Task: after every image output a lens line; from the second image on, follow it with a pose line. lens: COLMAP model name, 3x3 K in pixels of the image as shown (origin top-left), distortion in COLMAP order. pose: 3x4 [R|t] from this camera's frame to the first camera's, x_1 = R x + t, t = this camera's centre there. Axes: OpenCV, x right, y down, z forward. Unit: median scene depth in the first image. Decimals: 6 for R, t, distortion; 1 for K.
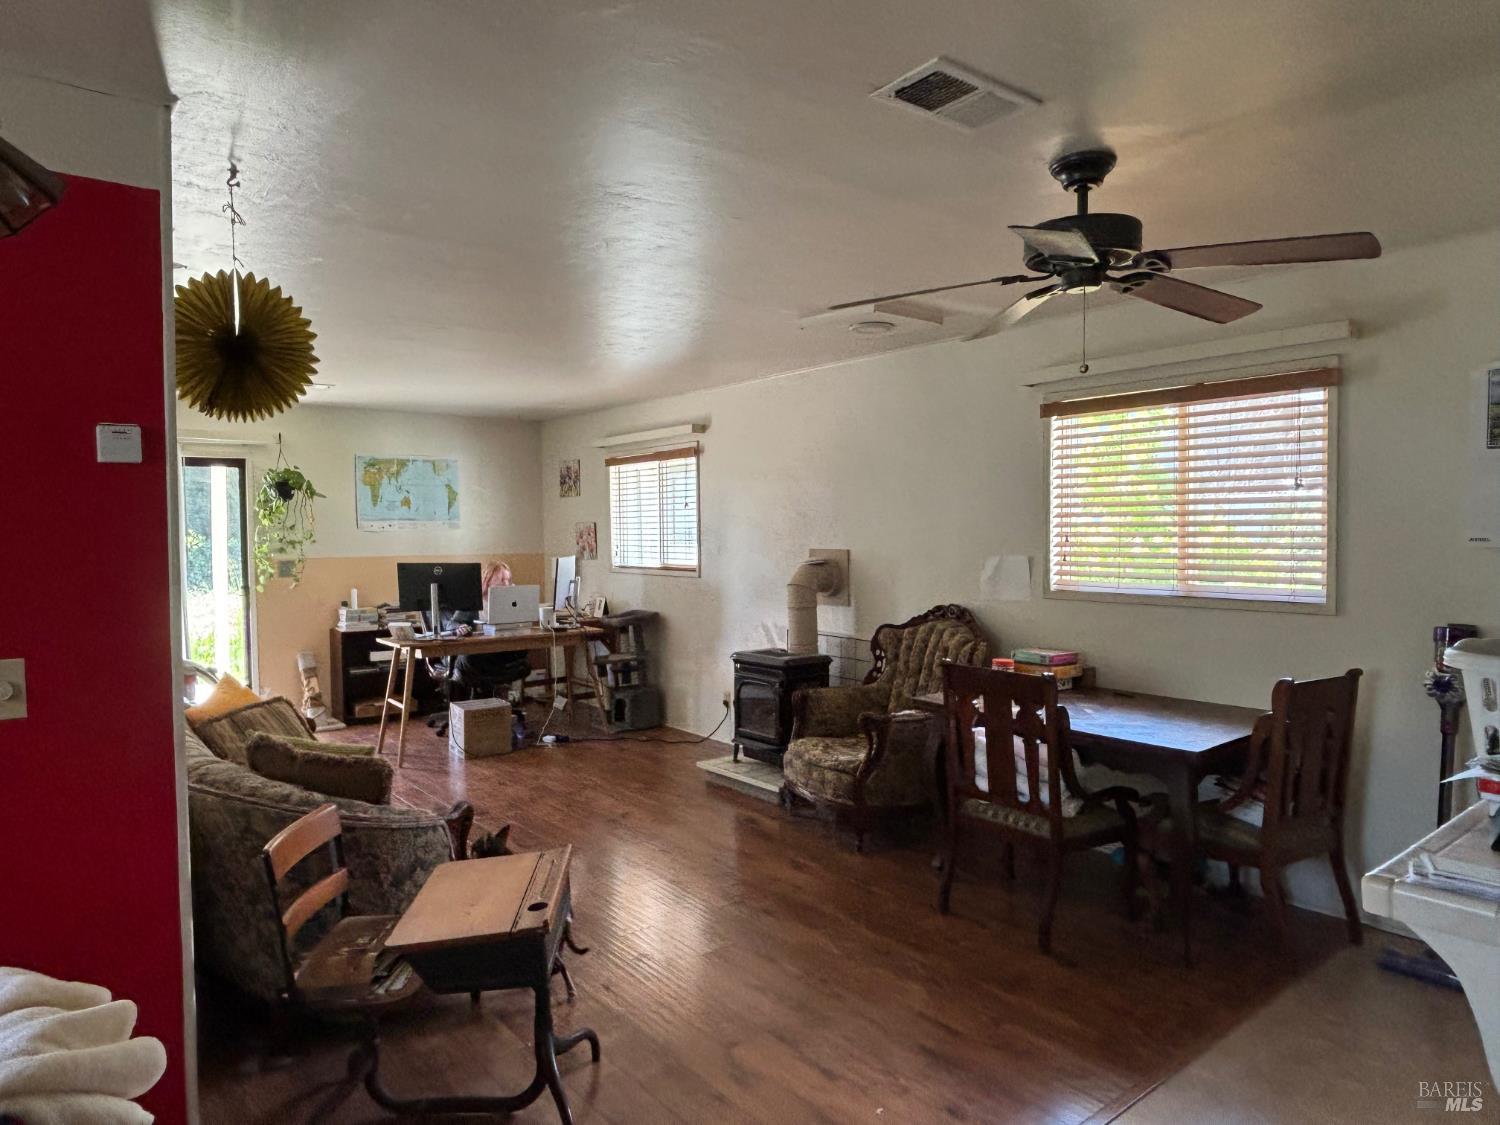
lens RADIAL K [[946.8, 0, 744.0], [0, 946.8, 565.8], [0, 0, 1]] dist [0.010179, -0.002353]
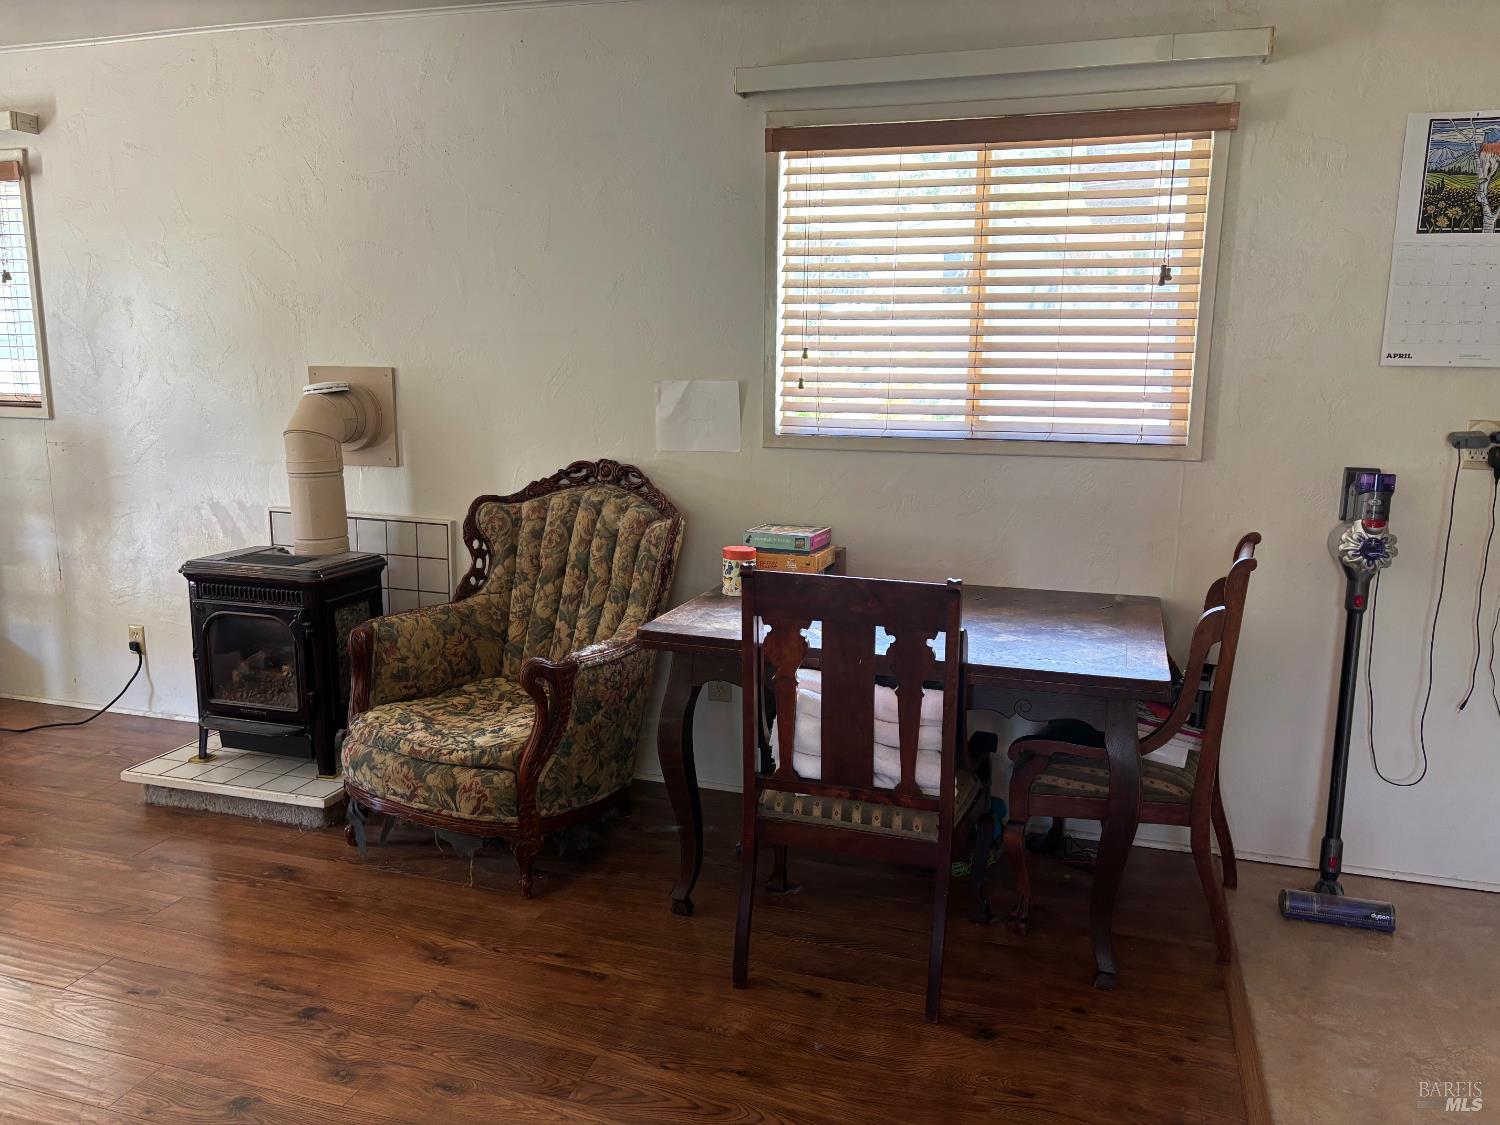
lens RADIAL K [[1133.9, 0, 750.7], [0, 1133.9, 572.3], [0, 0, 1]] dist [0.042916, -0.044727]
pose [[0.827315, -0.086759, 0.554998, -0.116923], [0.002630, 0.988588, 0.150620, 0.002347], [-0.561733, -0.123150, 0.818102, 0.332514]]
